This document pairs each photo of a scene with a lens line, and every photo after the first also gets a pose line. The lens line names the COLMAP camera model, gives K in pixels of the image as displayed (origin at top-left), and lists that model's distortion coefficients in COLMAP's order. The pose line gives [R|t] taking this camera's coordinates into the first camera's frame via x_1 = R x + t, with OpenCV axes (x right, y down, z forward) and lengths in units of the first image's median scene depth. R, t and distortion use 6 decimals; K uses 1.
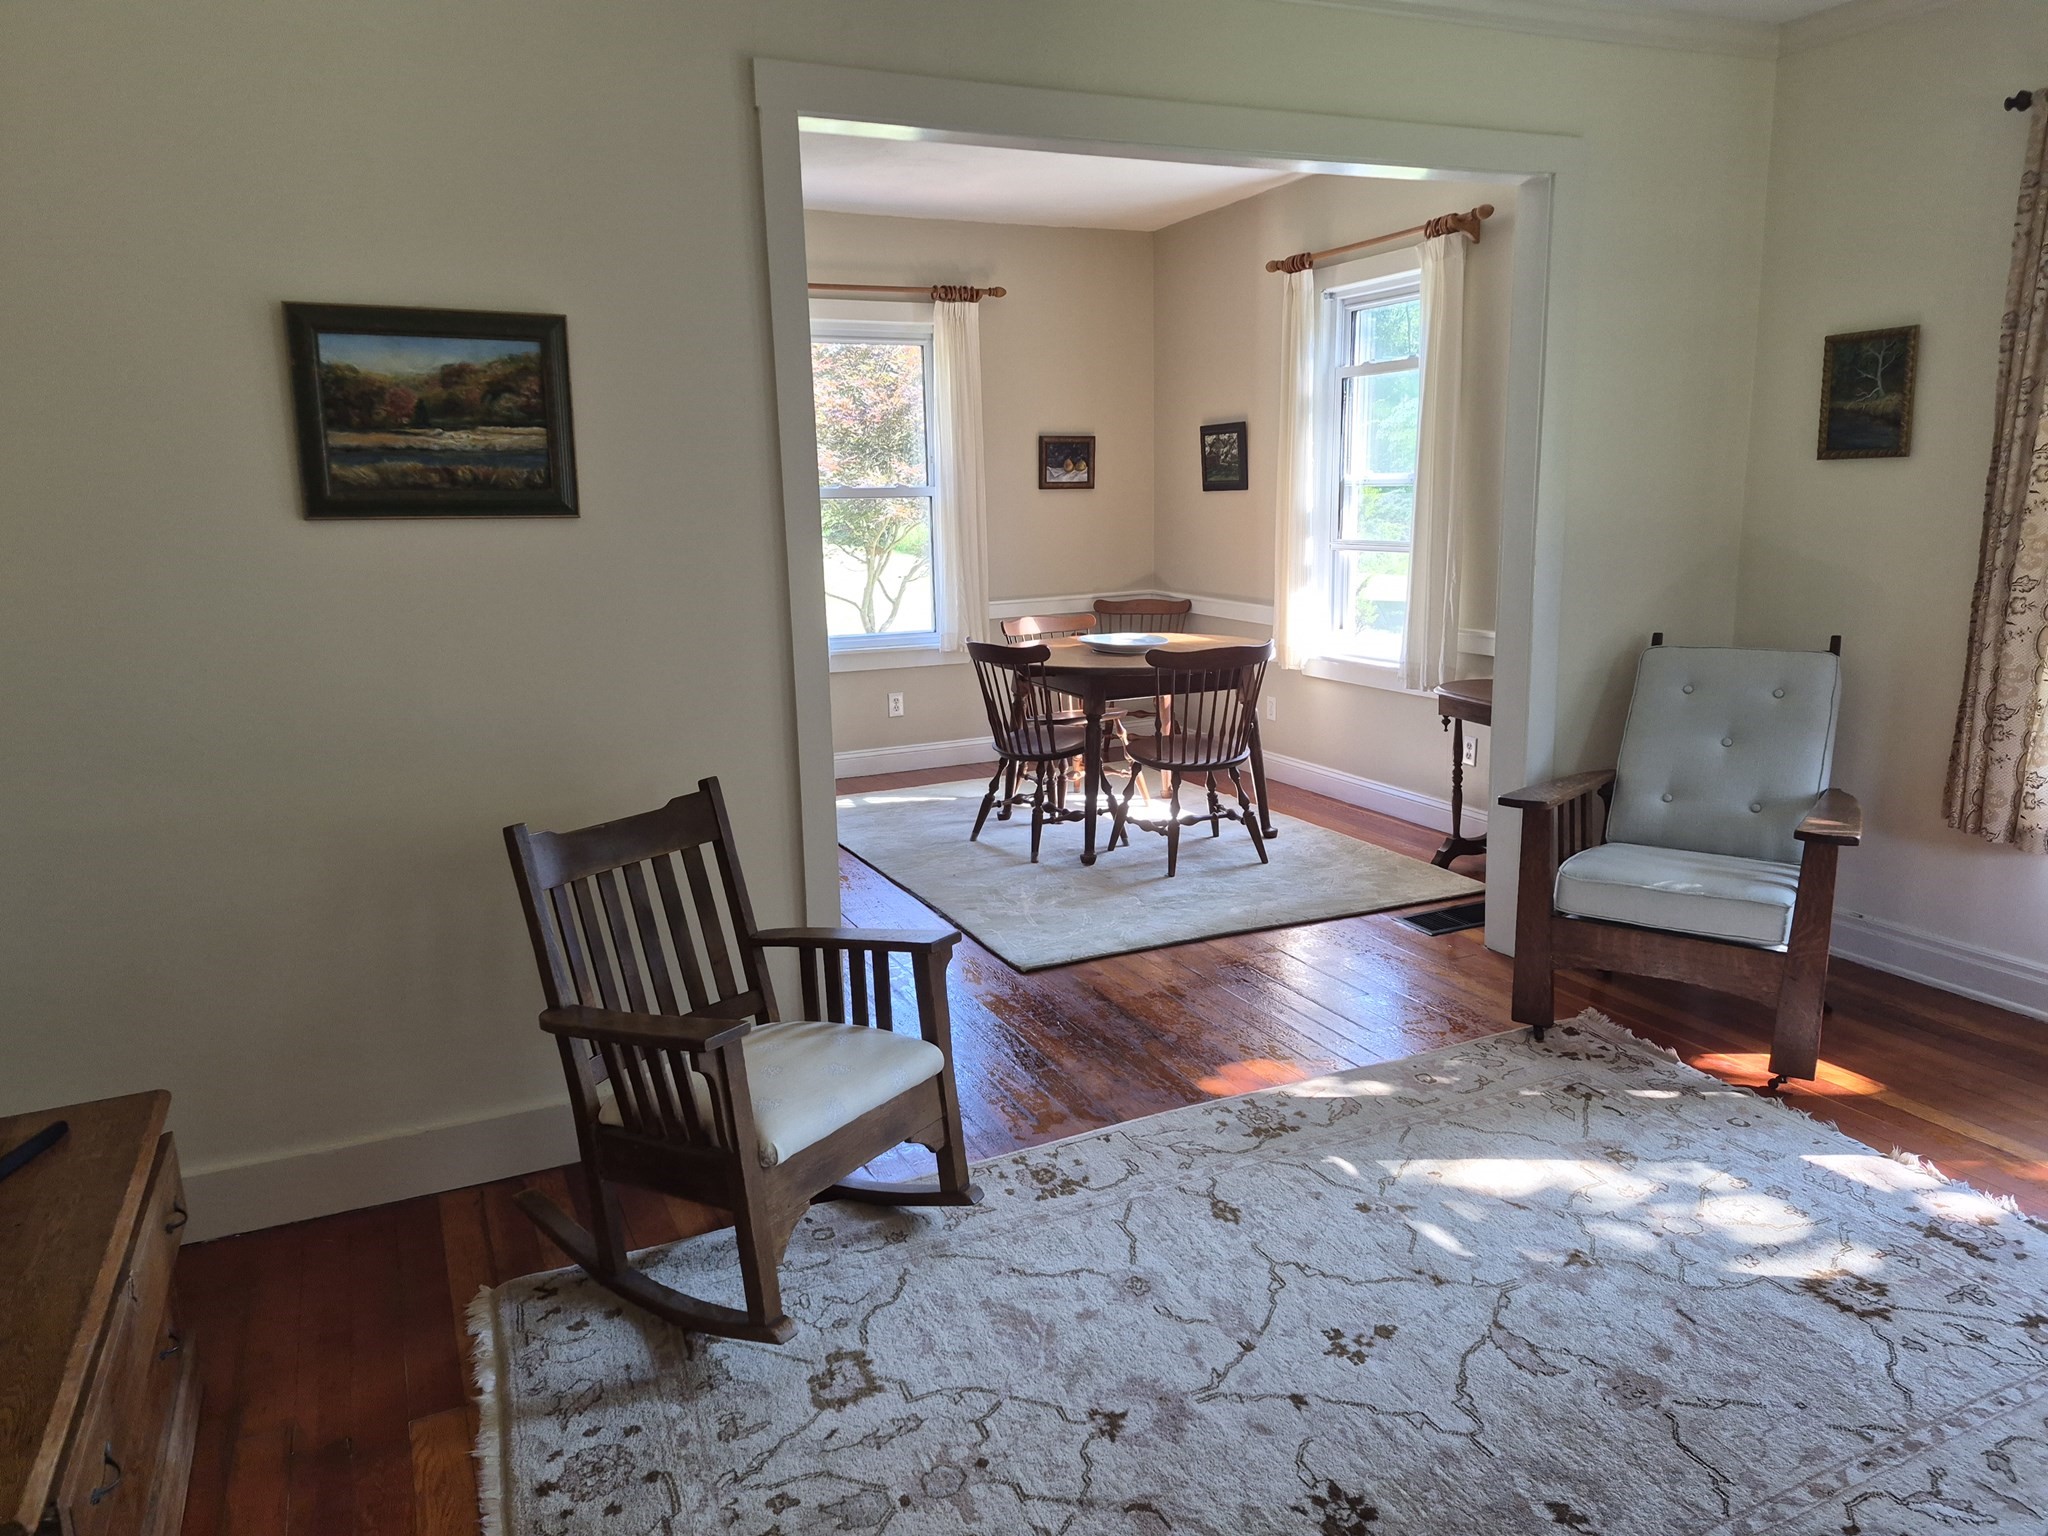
lens RADIAL K [[1392.4, 0, 1024.0], [0, 1392.4, 768.0], [0, 0, 1]] dist [0.092172, -0.121469]
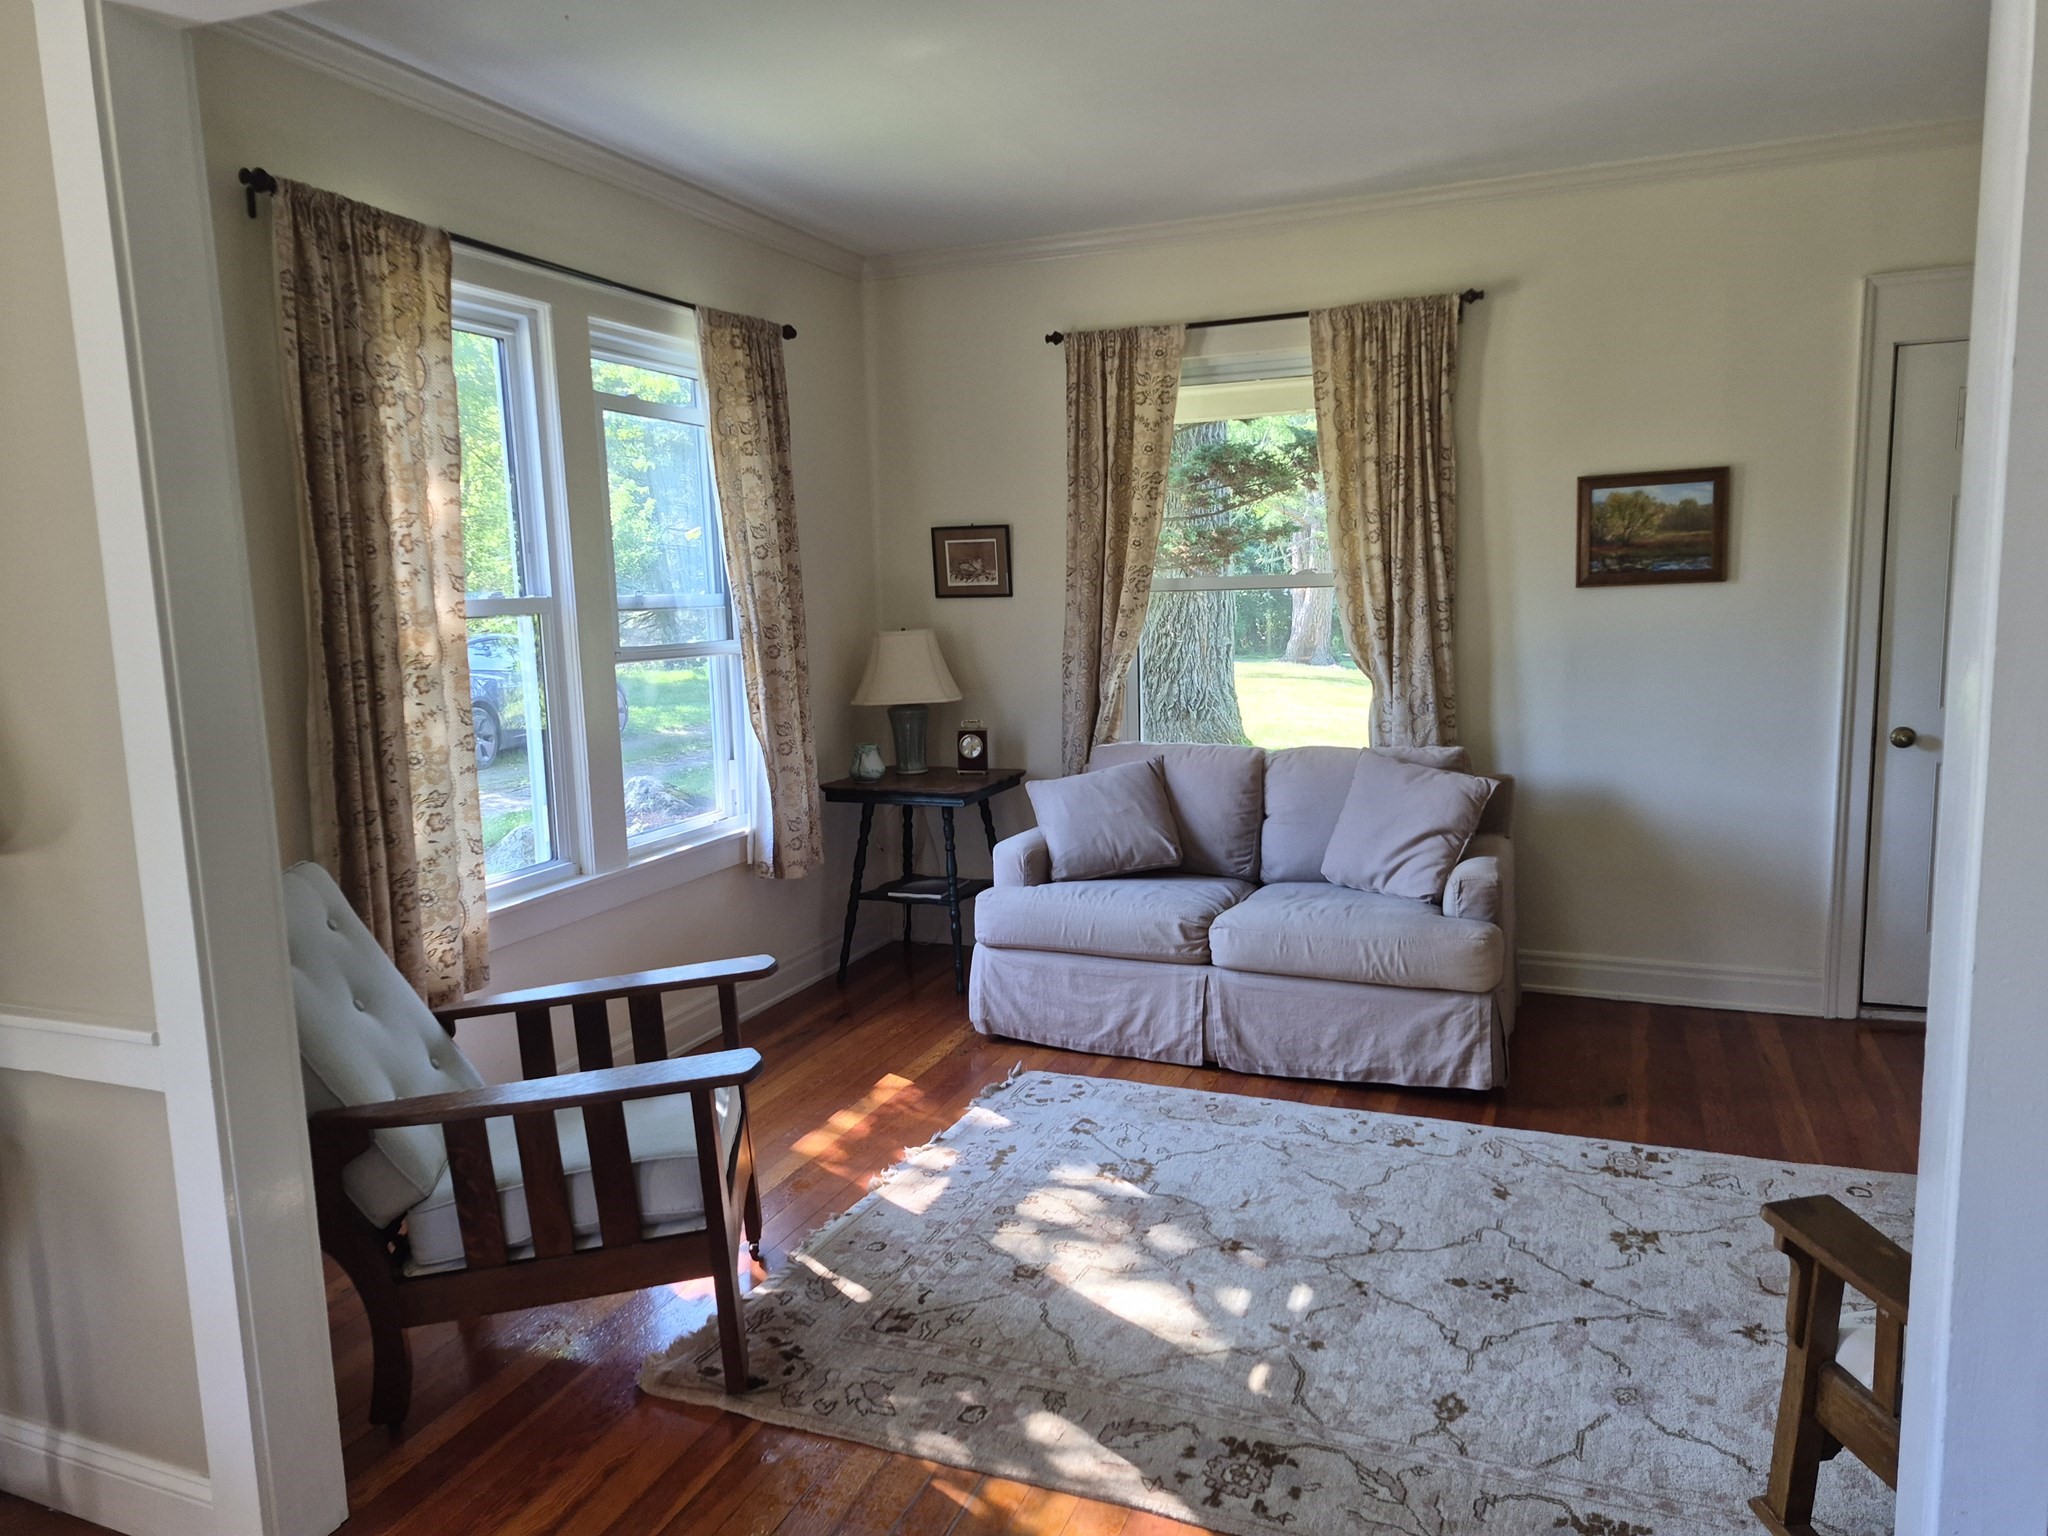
lens RADIAL K [[1392.4, 0, 1024.0], [0, 1392.4, 768.0], [0, 0, 1]] dist [0.092172, -0.121469]
pose [[-0.677347, -0.054629, 0.733633, -0.296558], [0.194843, 0.948305, 0.250509, -0.325604], [-0.709392, 0.312624, -0.631687, 1.615387]]
